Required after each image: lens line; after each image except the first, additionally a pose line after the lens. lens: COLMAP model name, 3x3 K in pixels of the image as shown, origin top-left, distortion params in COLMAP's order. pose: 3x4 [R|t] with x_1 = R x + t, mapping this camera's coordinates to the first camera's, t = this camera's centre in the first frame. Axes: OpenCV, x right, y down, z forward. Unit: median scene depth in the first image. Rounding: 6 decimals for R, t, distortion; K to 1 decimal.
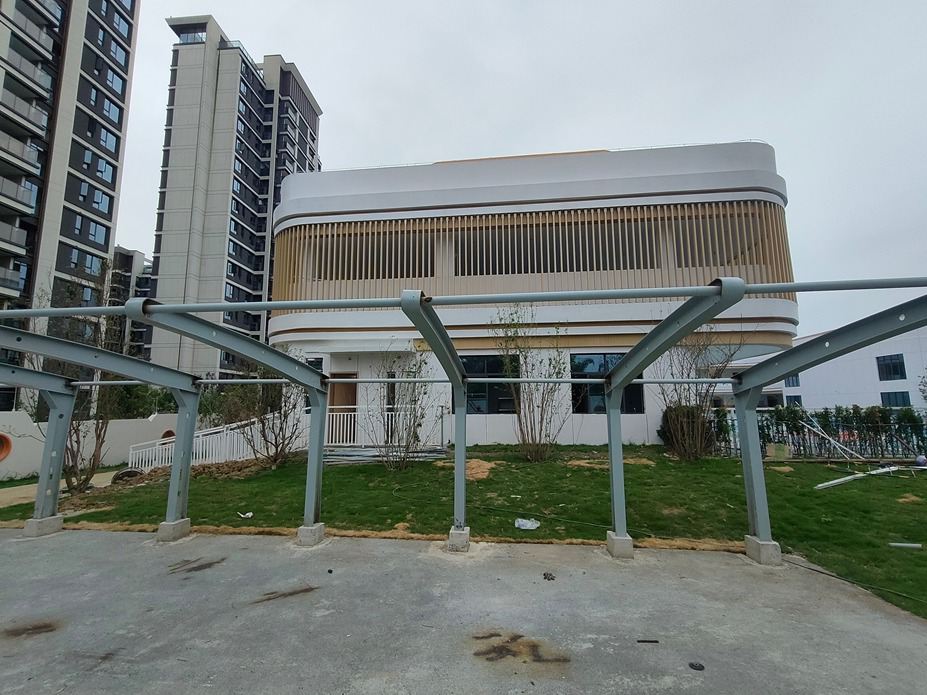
lens RADIAL K [[430.6, 0, 459.1], [0, 430.6, 347.7], [0, 0, 1]] dist [0.001765, -0.000124]
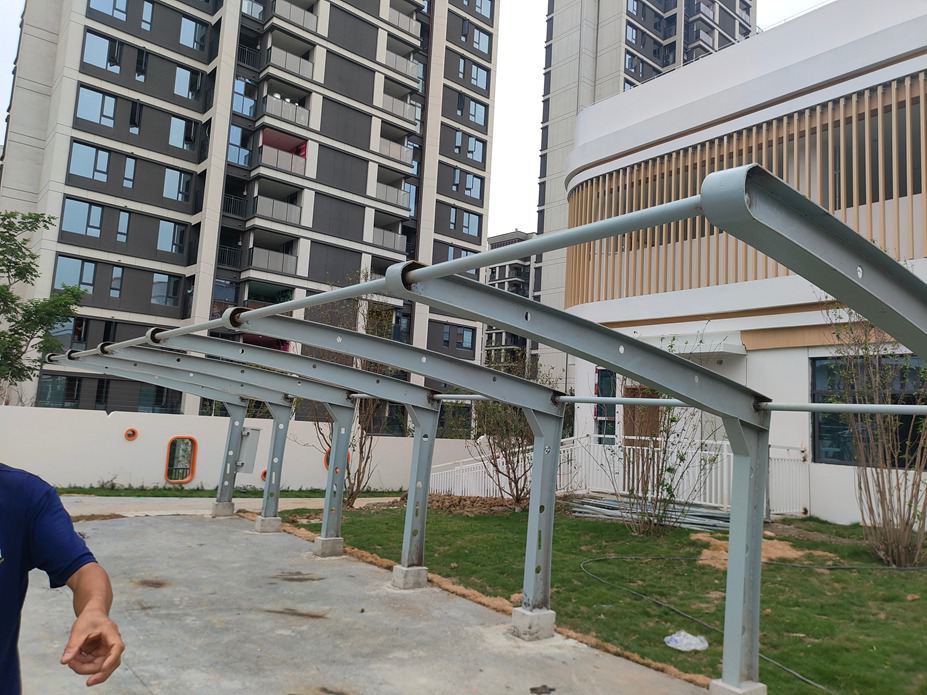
lens RADIAL K [[682.9, 0, 458.3], [0, 682.9, 336.3], [0, 0, 1]] dist [0.046658, -0.038793]
pose [[0.703430, -0.049320, -0.709051, 0.128883], [0.039176, 0.998763, -0.030607, 0.000111], [0.709684, -0.006248, 0.704493, 0.020000]]
